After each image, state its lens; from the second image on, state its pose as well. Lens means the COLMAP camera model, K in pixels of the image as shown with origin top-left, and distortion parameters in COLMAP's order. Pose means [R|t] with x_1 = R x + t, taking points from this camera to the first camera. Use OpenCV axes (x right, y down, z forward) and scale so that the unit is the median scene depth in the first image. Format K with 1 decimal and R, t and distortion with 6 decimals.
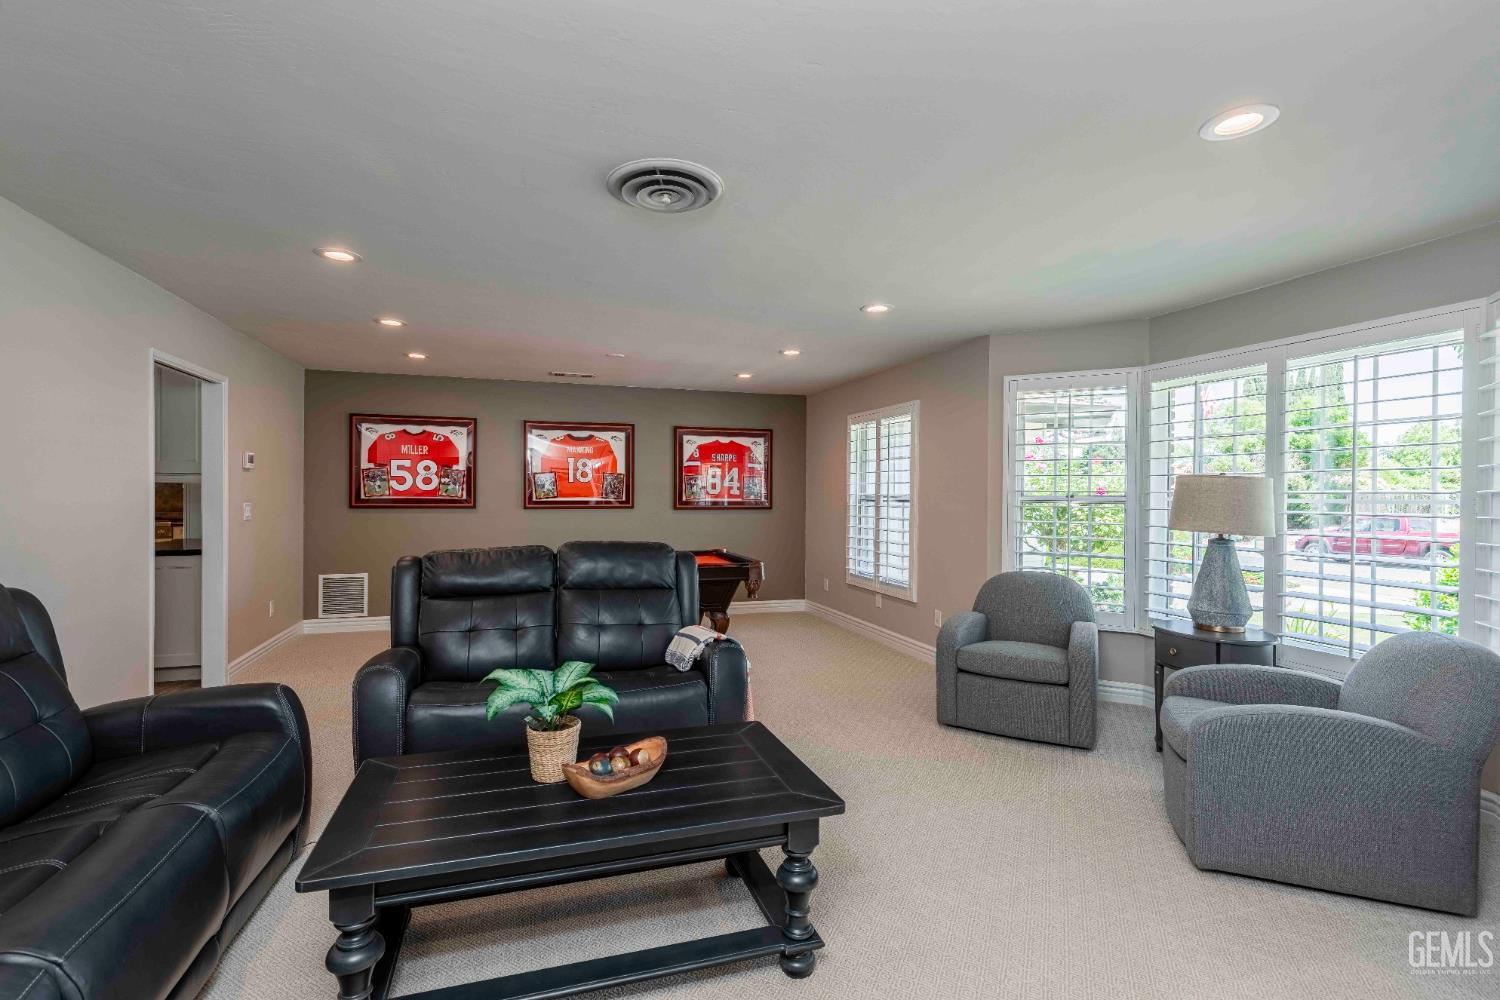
lens RADIAL K [[698.9, 0, 750.0], [0, 698.9, 500.0], [0, 0, 1]] dist [0.014905, -0.000308]
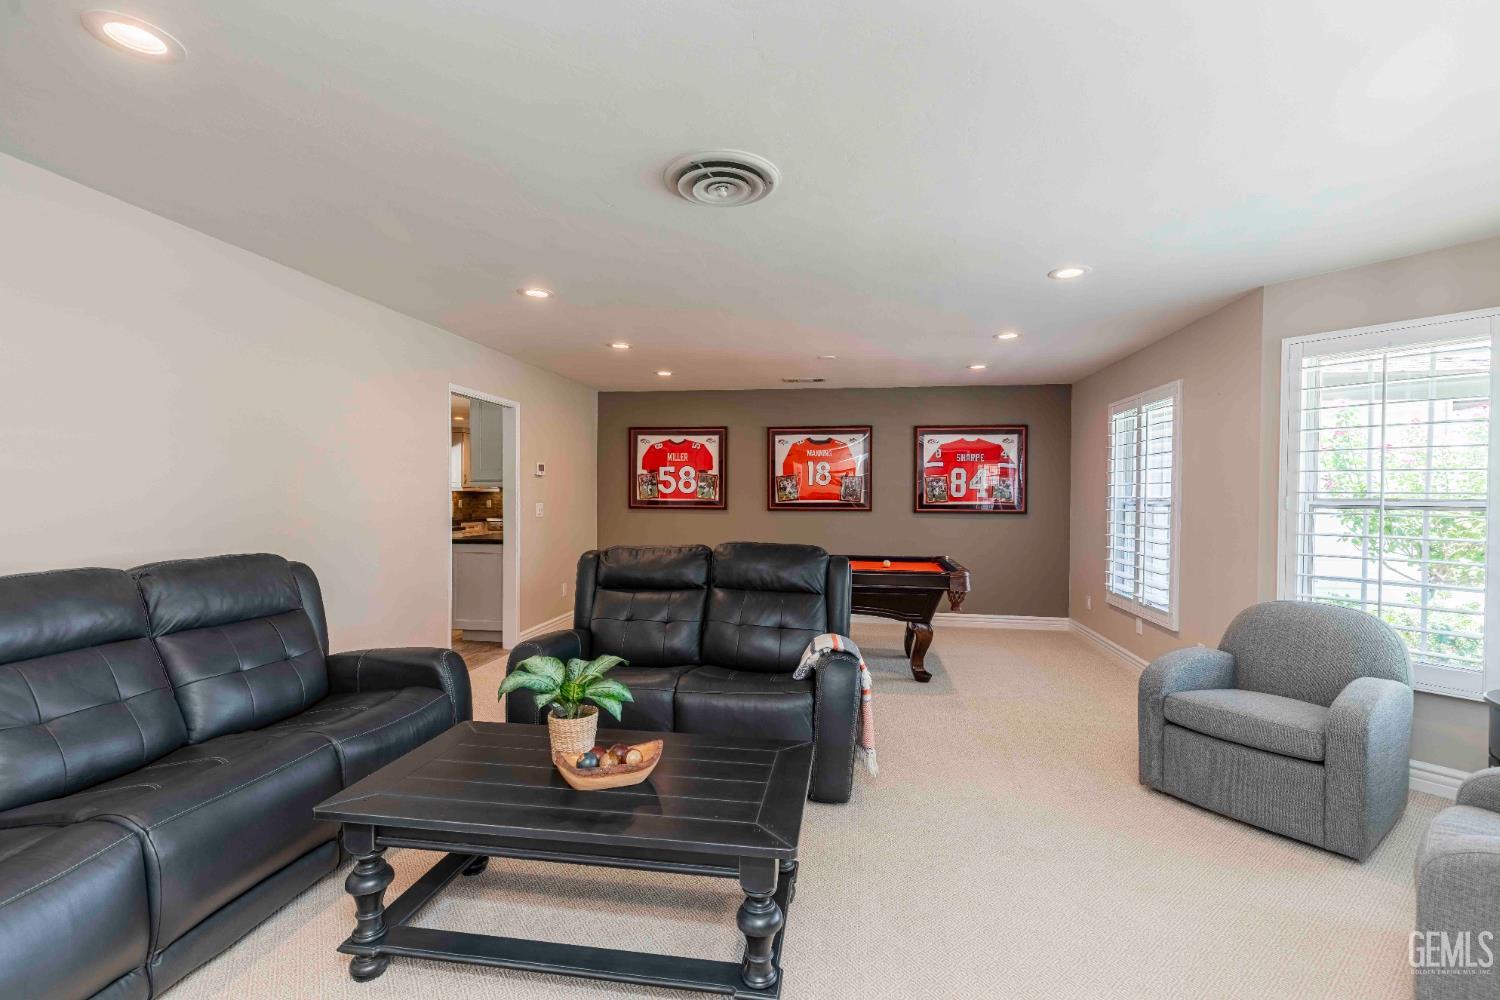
lens RADIAL K [[698.9, 0, 750.0], [0, 698.9, 500.0], [0, 0, 1]] dist [0.014905, -0.000308]
pose [[0.897968, 0.003082, -0.440050, 0.135993], [-0.005210, 0.999980, -0.003628, 0.000618], [0.440030, 0.005550, 0.897966, 0.053325]]
